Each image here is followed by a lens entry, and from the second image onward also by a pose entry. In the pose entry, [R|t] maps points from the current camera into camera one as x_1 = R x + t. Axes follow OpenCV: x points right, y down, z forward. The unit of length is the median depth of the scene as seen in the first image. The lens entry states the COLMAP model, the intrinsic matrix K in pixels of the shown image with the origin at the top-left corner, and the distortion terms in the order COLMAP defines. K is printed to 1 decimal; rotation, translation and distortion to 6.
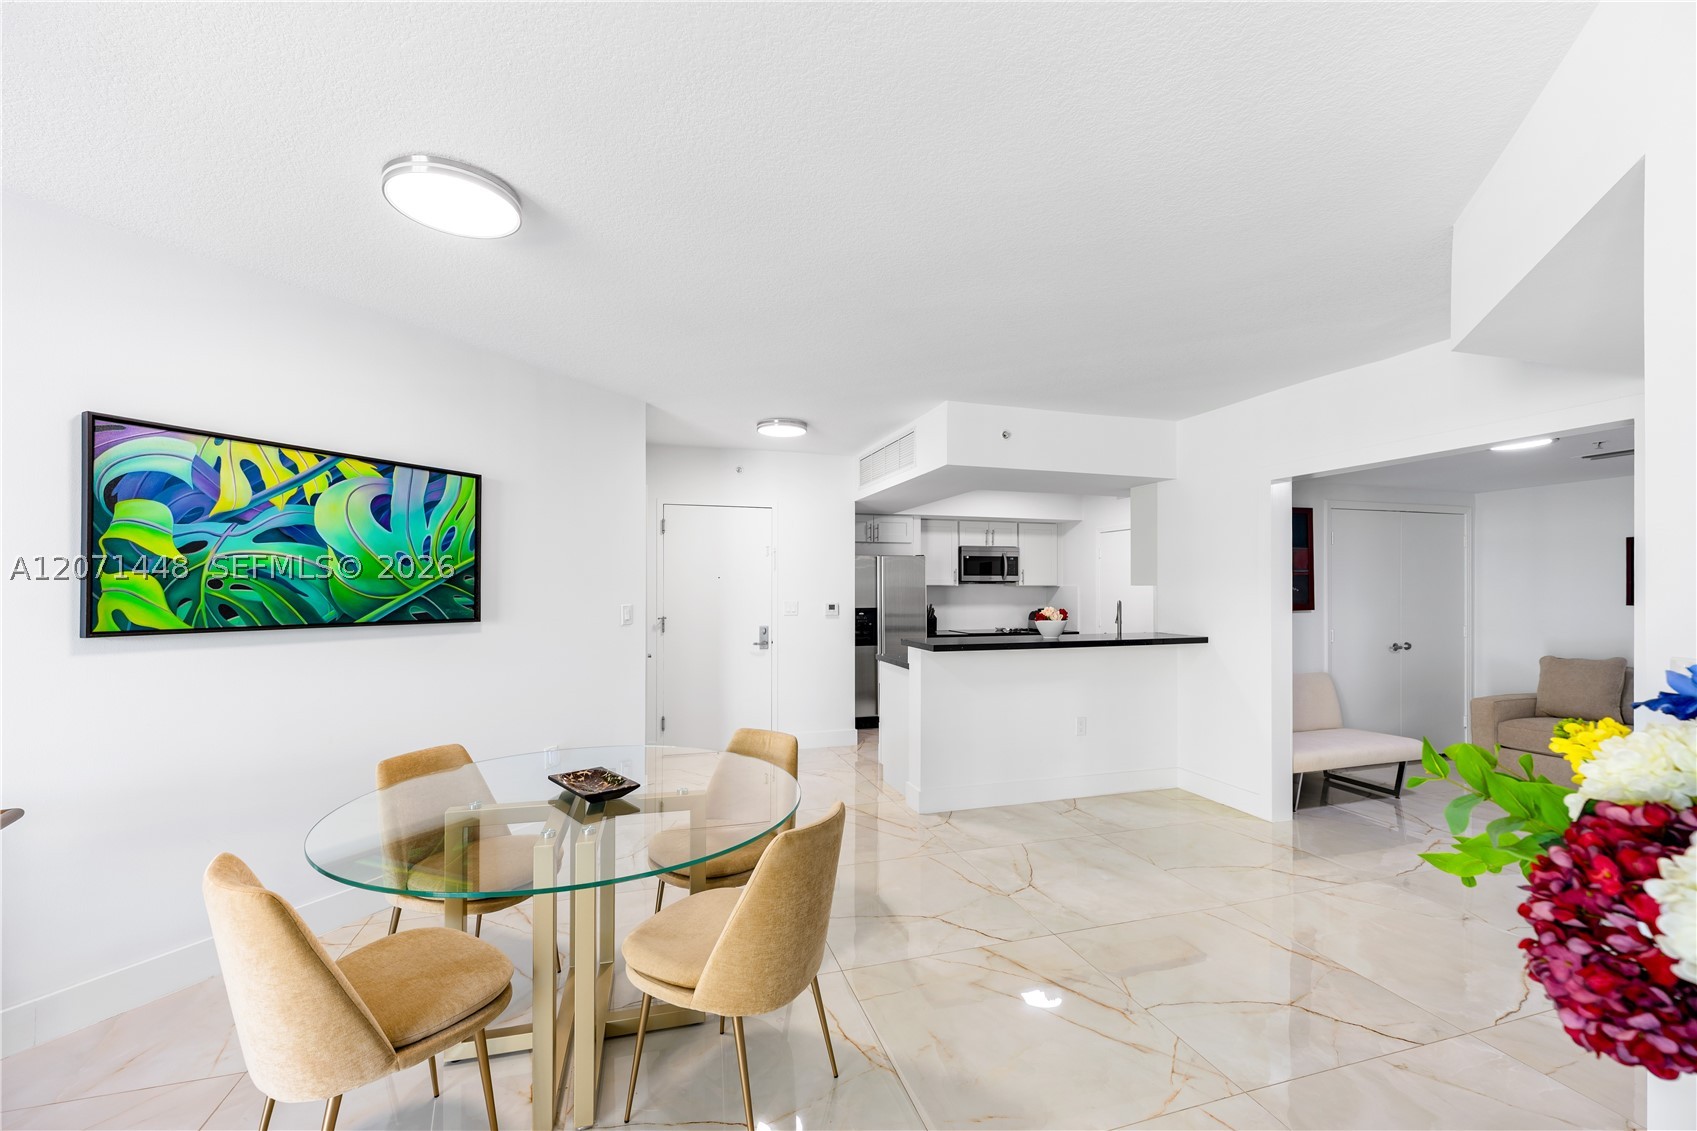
lens RADIAL K [[678.8, 0, 845.3], [0, 678.8, 589.7], [0, 0, 1]] dist [0.001187, 0.000149]
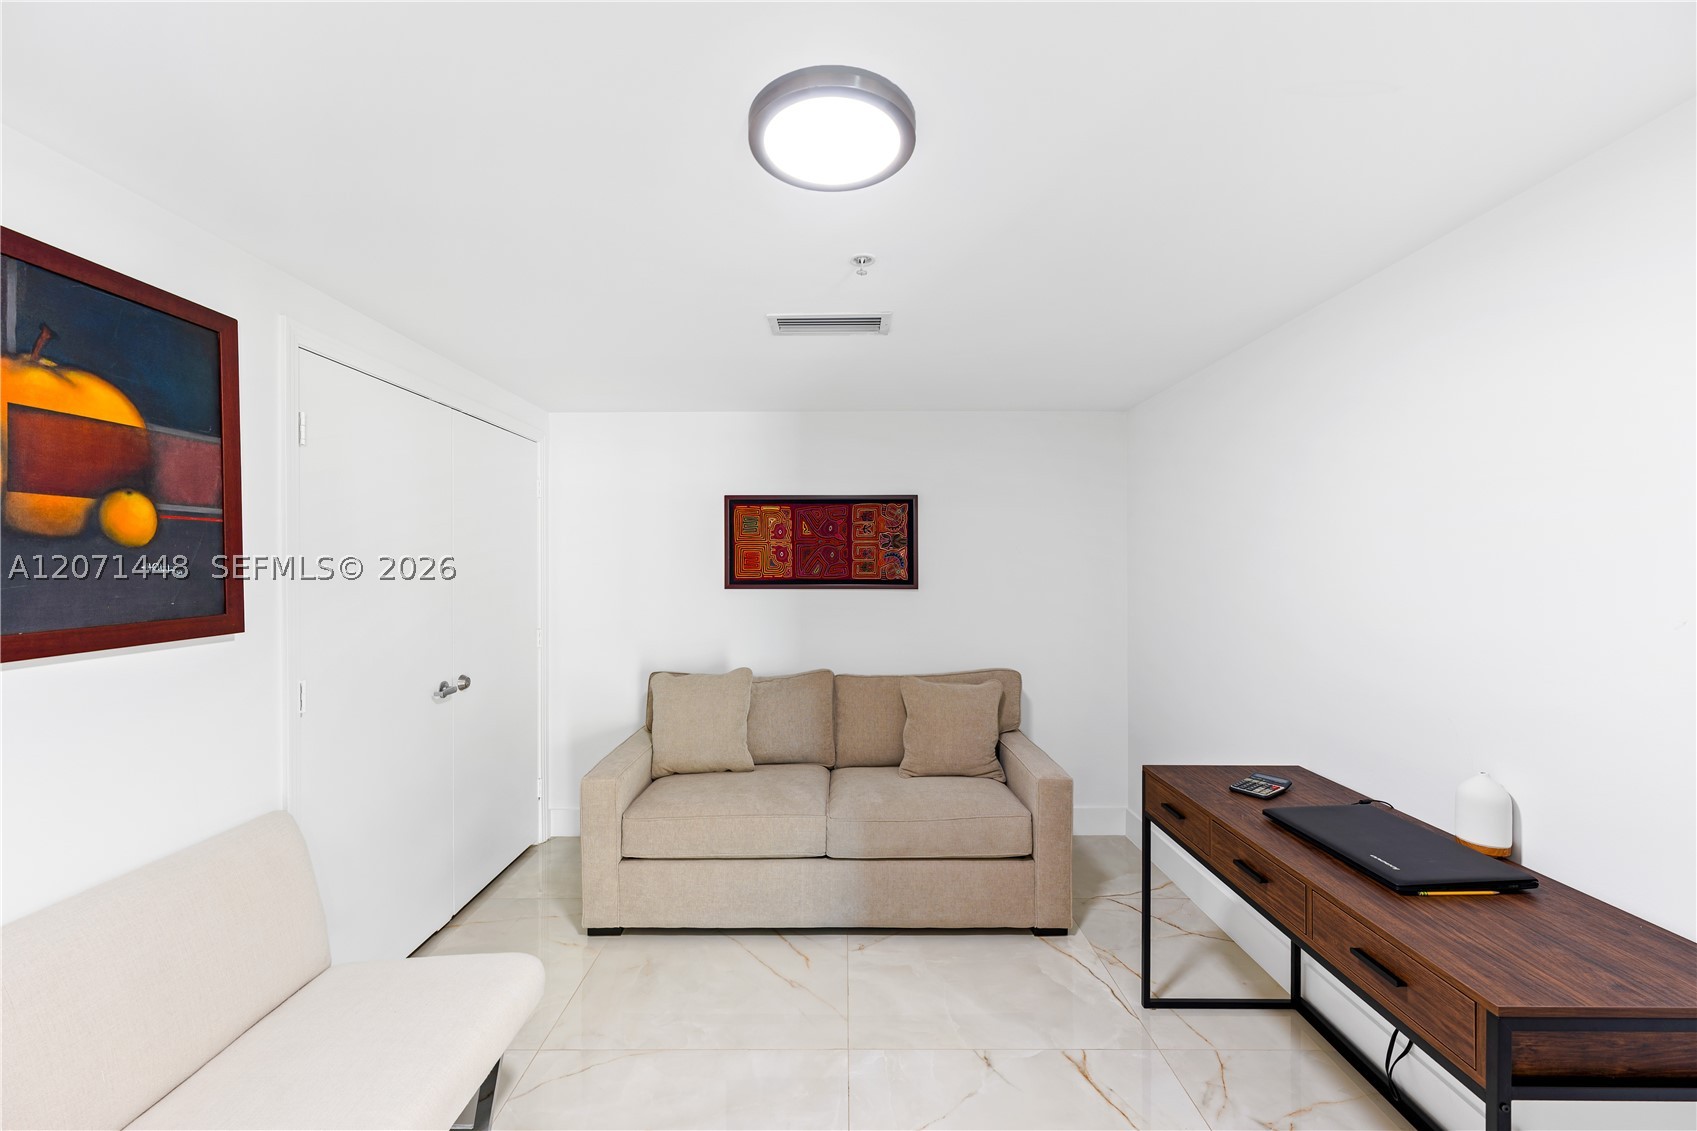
lens RADIAL K [[691.1, 0, 846.4], [0, 691.1, 562.2], [0, 0, 1]] dist [-0.000454, -0.000095]
pose [[0.295150, 0.001649, 0.955449, 0.483341], [0.008994, 0.999949, -0.004504, -0.000416], [-0.955408, 0.009922, 0.295121, 0.659969]]
